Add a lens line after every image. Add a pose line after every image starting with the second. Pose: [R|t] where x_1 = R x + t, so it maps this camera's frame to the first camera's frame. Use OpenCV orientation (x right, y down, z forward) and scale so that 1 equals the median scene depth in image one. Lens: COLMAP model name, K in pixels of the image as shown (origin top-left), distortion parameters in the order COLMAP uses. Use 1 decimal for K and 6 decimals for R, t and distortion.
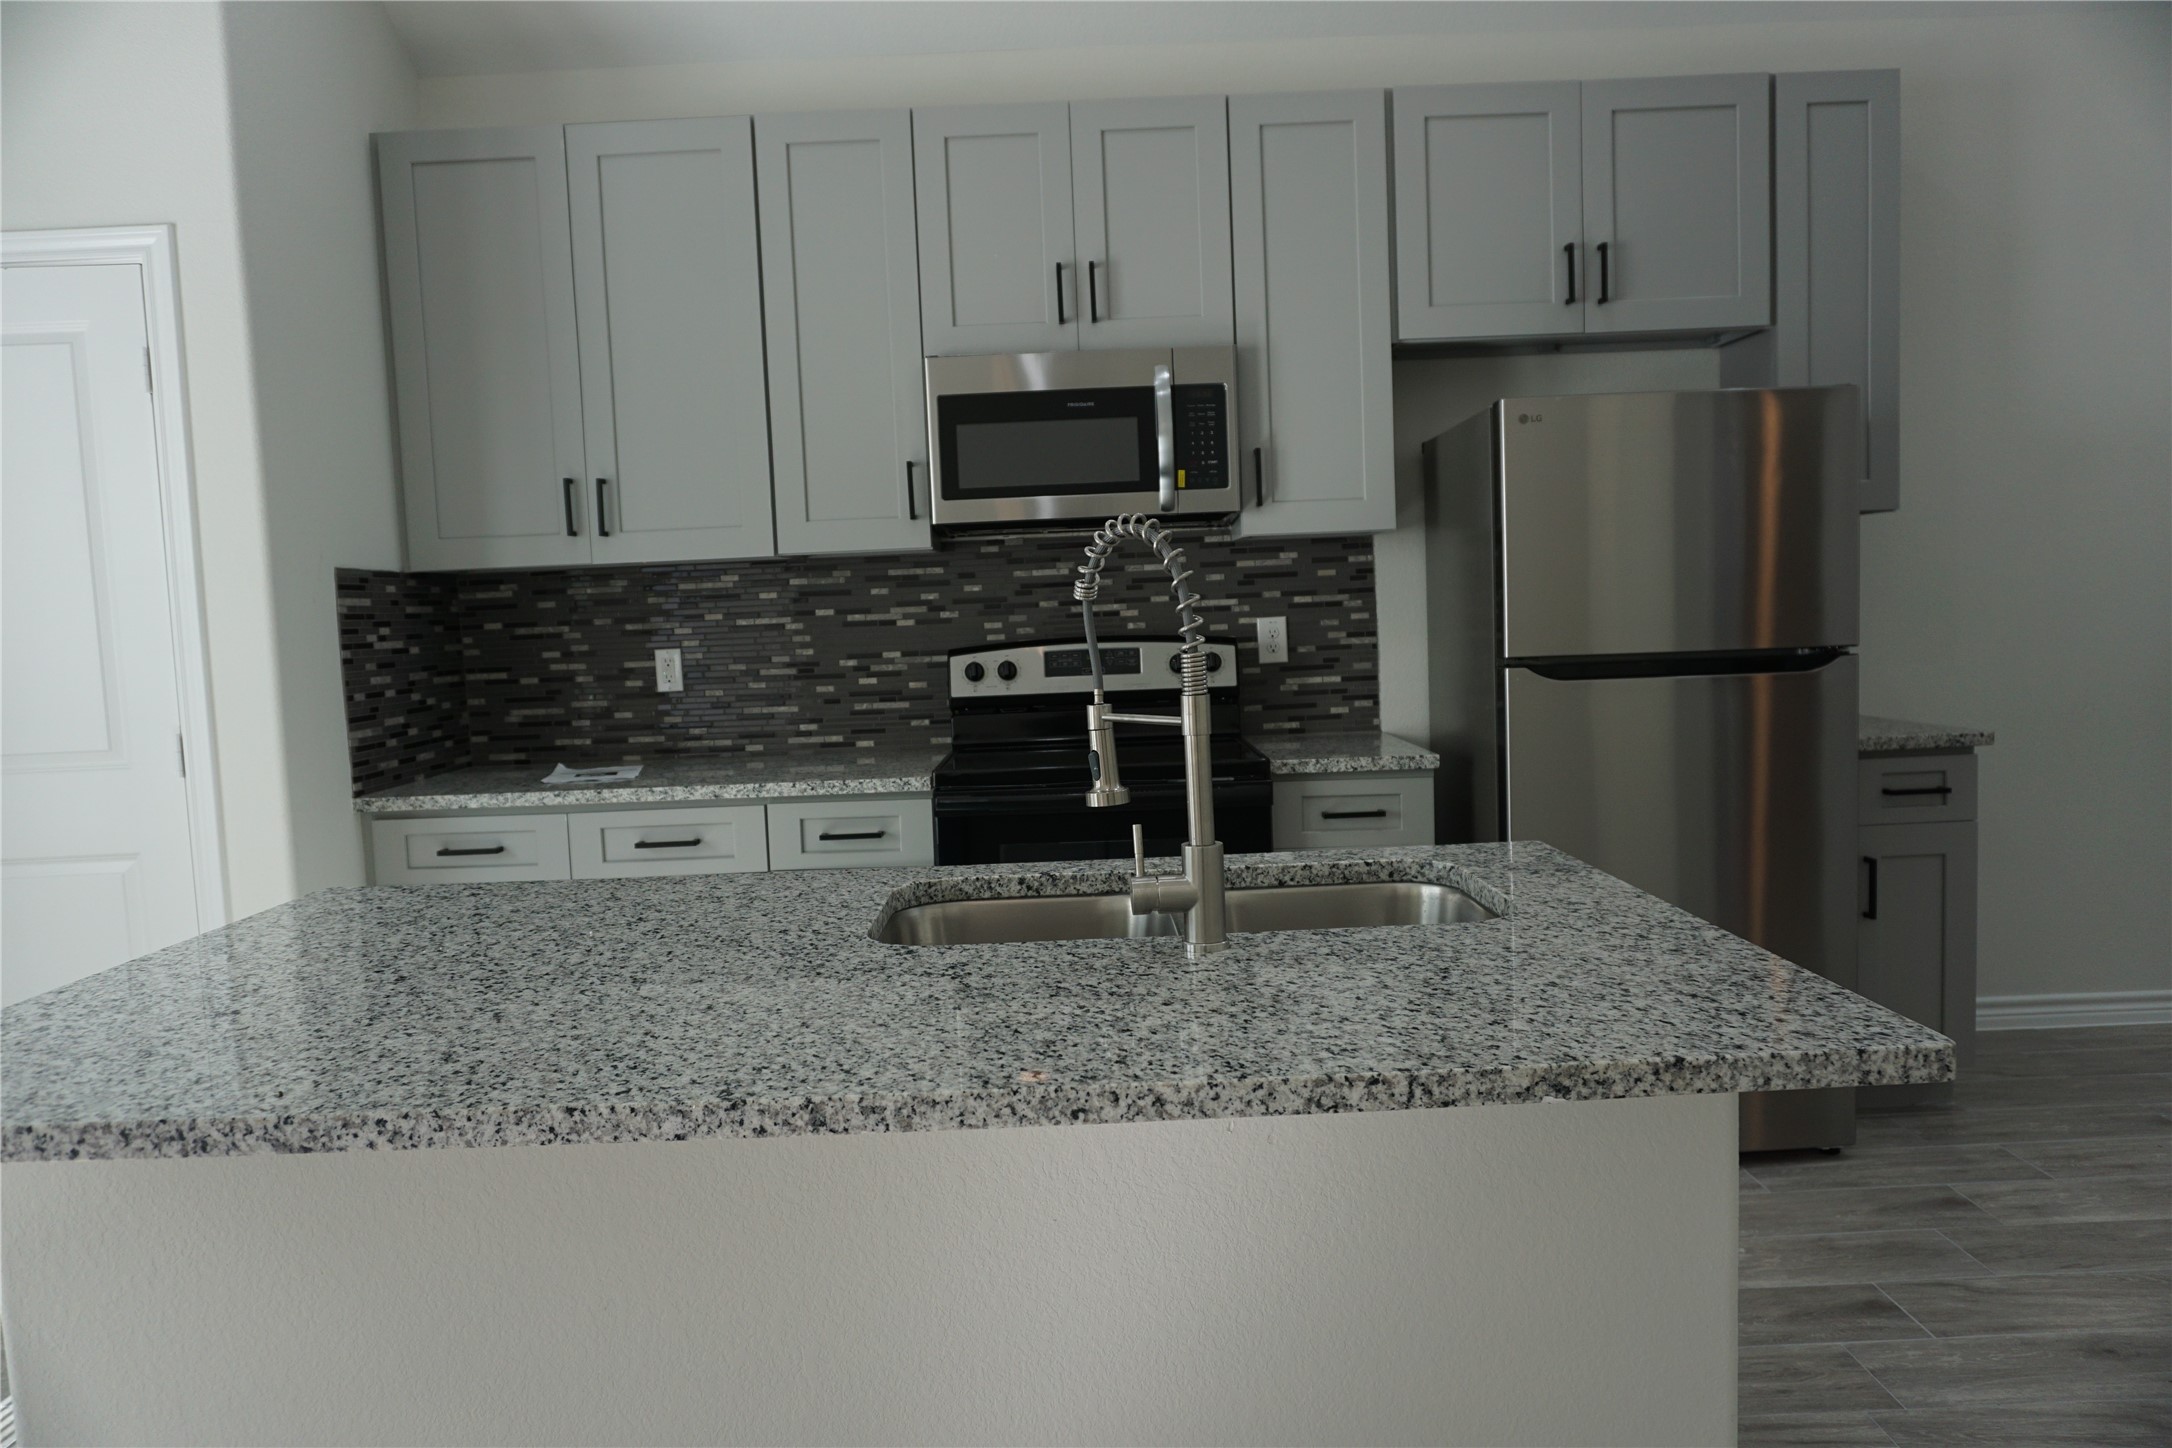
lens RADIAL K [[1459.8, 0, 1081.0], [0, 1459.8, 717.2], [0, 0, 1]] dist [-0.040442, 0.030826]
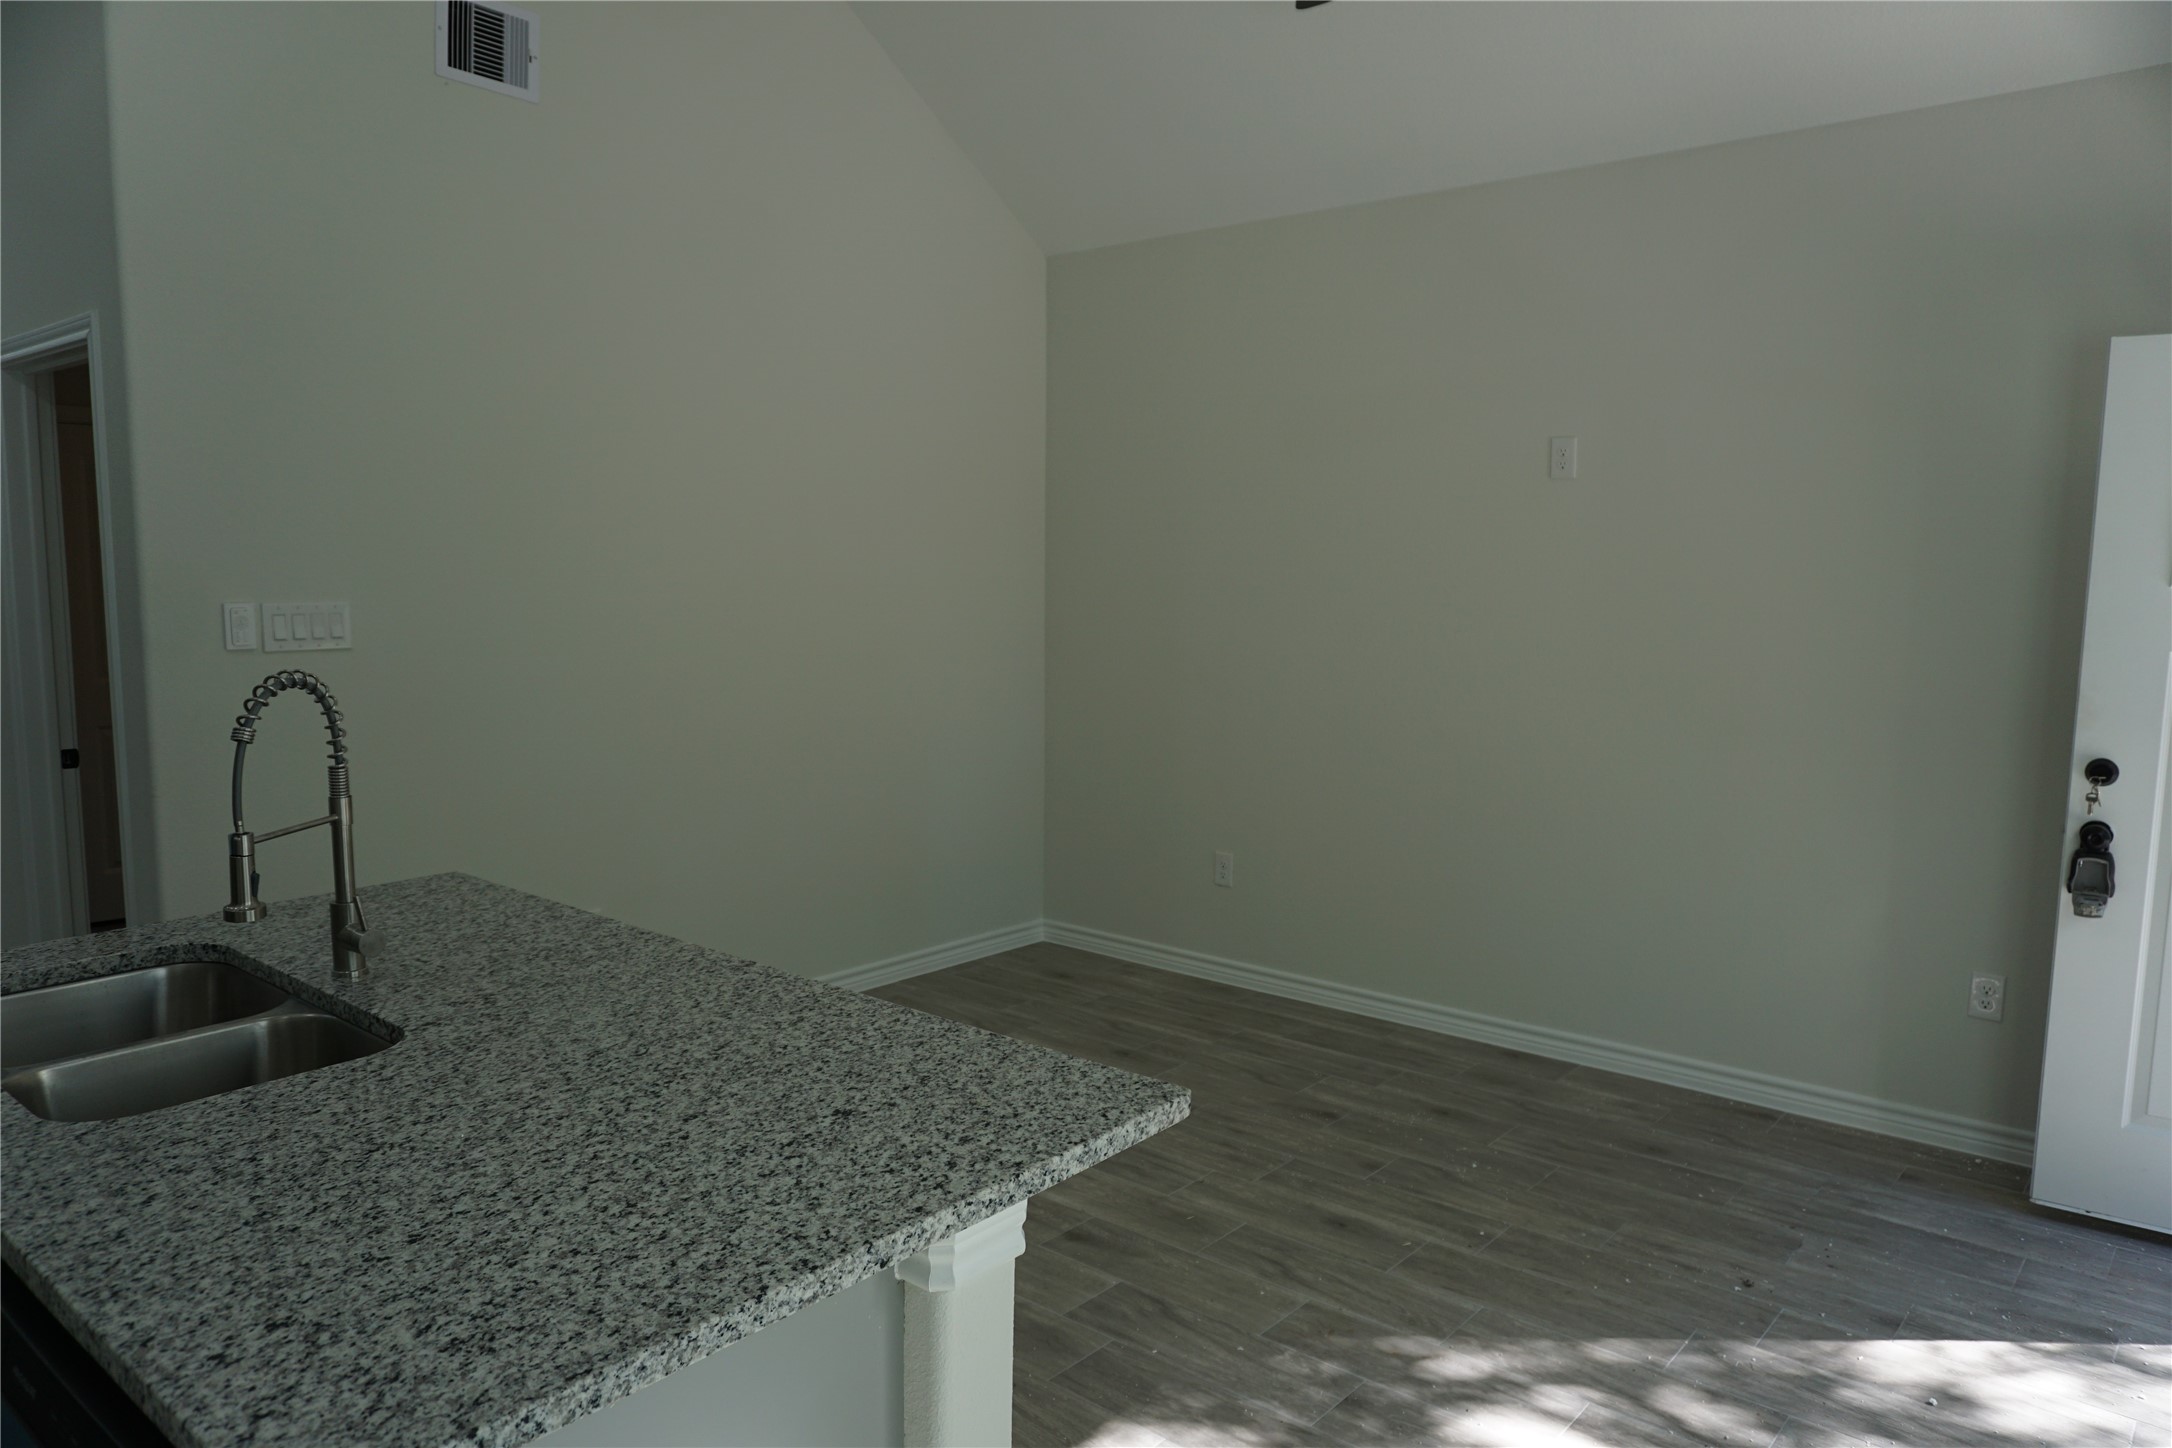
lens RADIAL K [[1459.8, 0, 1090.0], [0, 1459.8, 728.8], [0, 0, 1]] dist [-0.040442, 0.030826]
pose [[-0.765155, -0.042265, 0.642457, -0.606122], [0.072302, 0.985891, 0.150969, -0.105404], [-0.639773, 0.161965, -0.751304, 0.697576]]
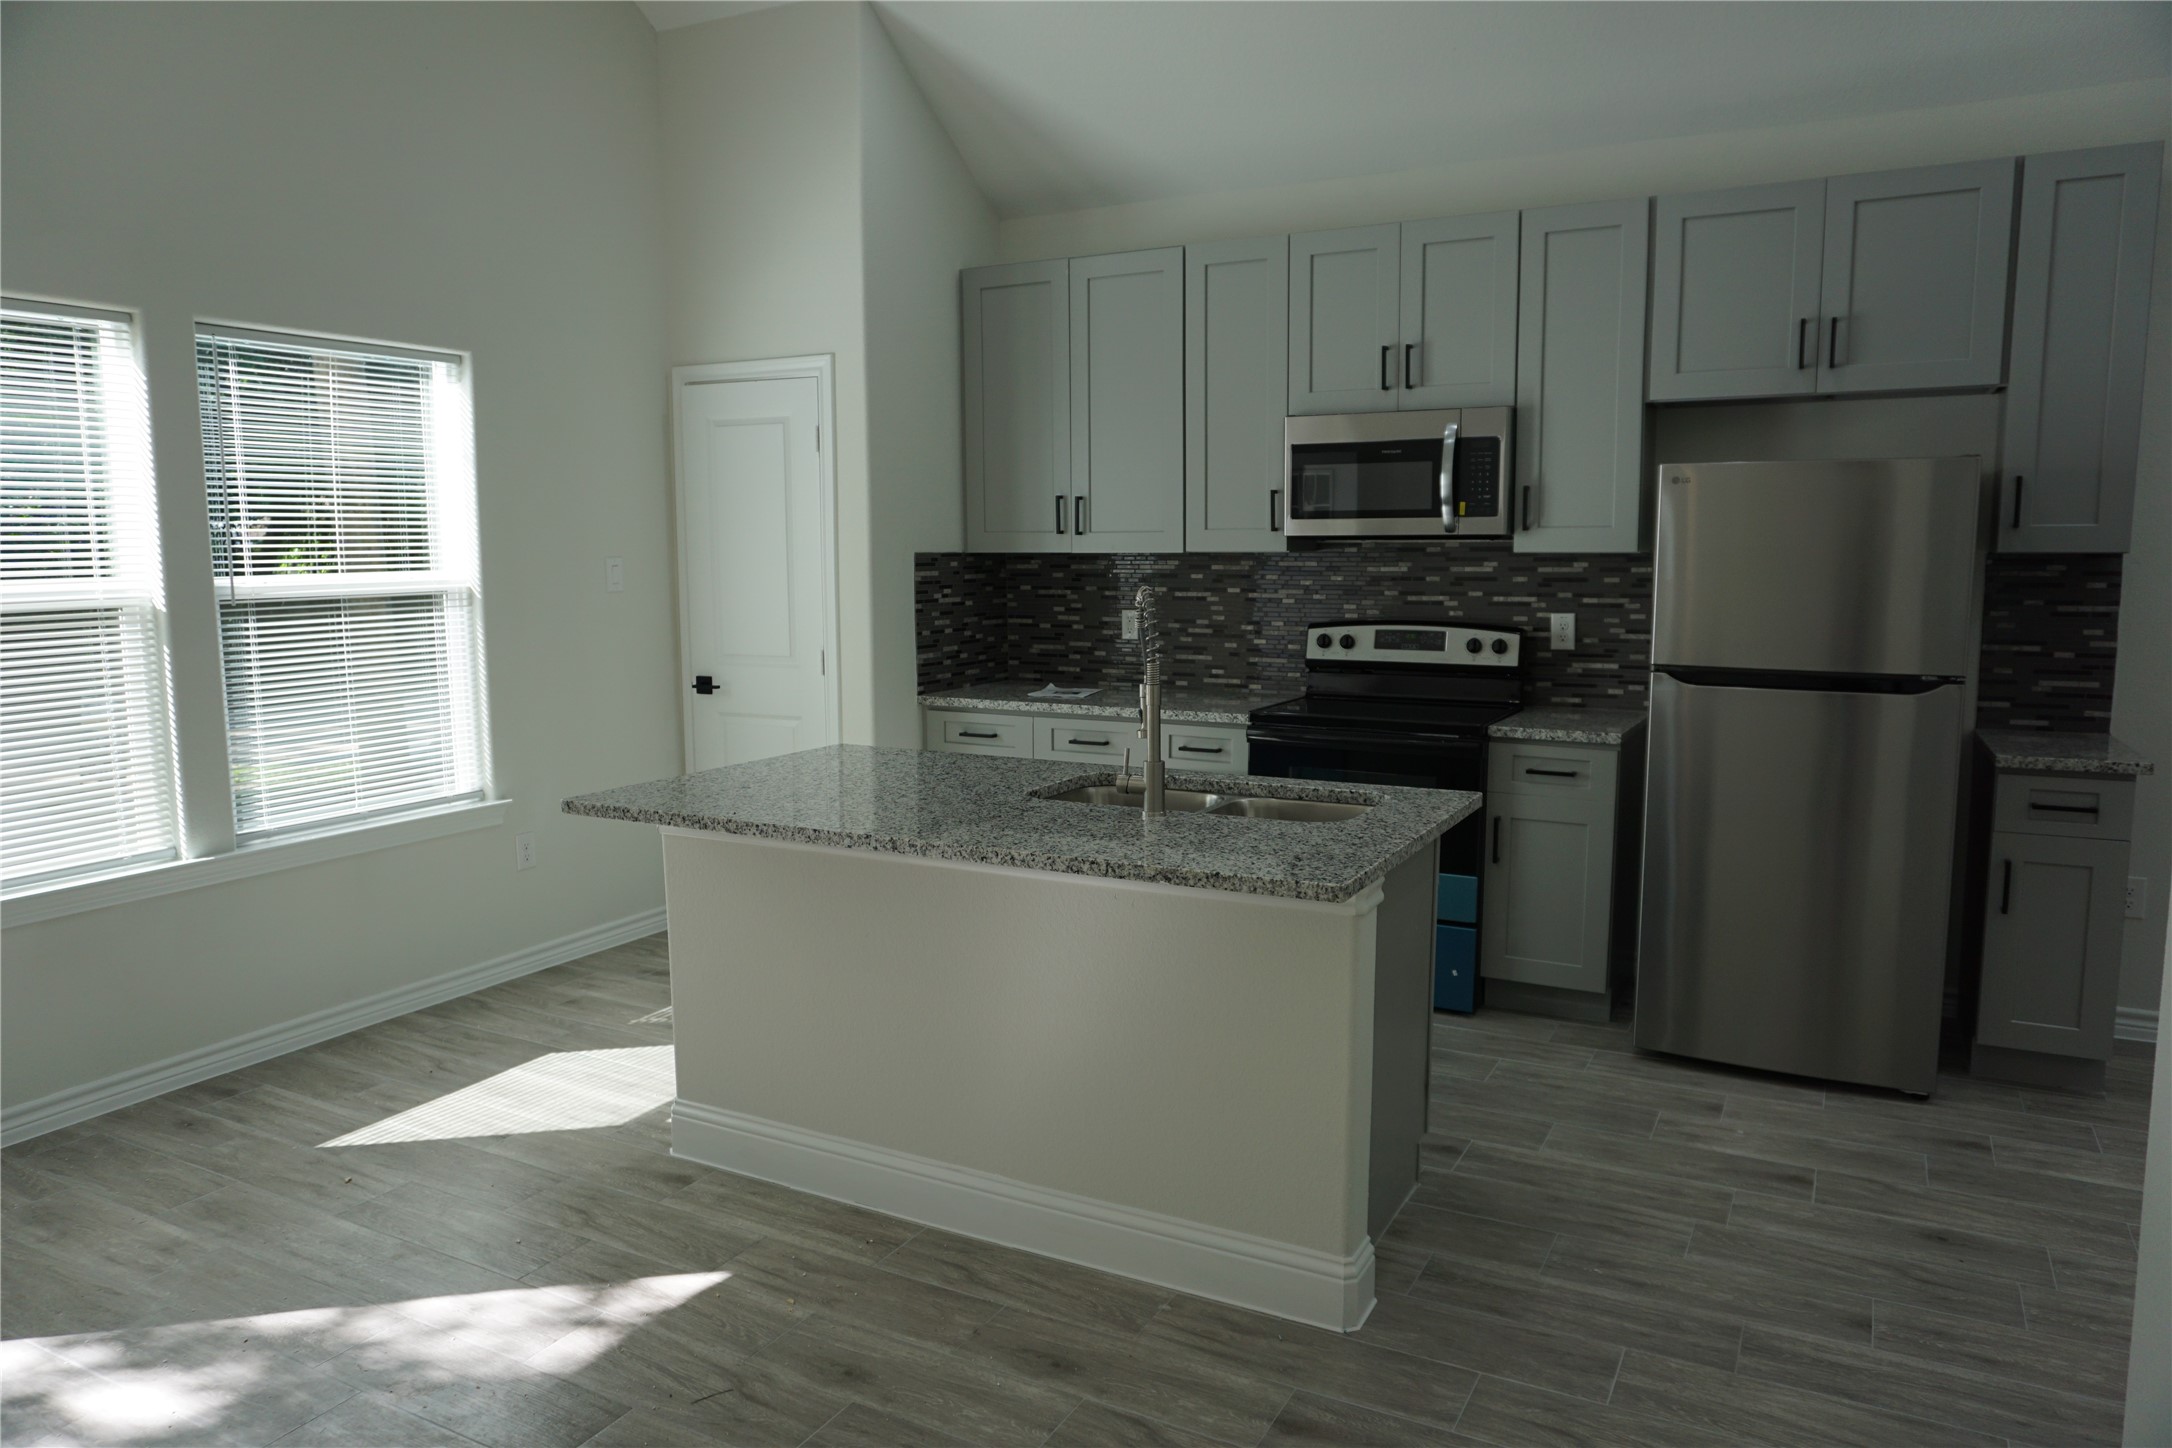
lens RADIAL K [[1459.8, 0, 1077.2], [0, 1459.8, 715.8], [0, 0, 1]] dist [-0.040442, 0.030826]
pose [[0.878242, 0.092675, -0.469150, 0.399091], [-0.067004, 0.995212, 0.071162, -0.046574], [0.473499, -0.031062, 0.880247, -0.334911]]
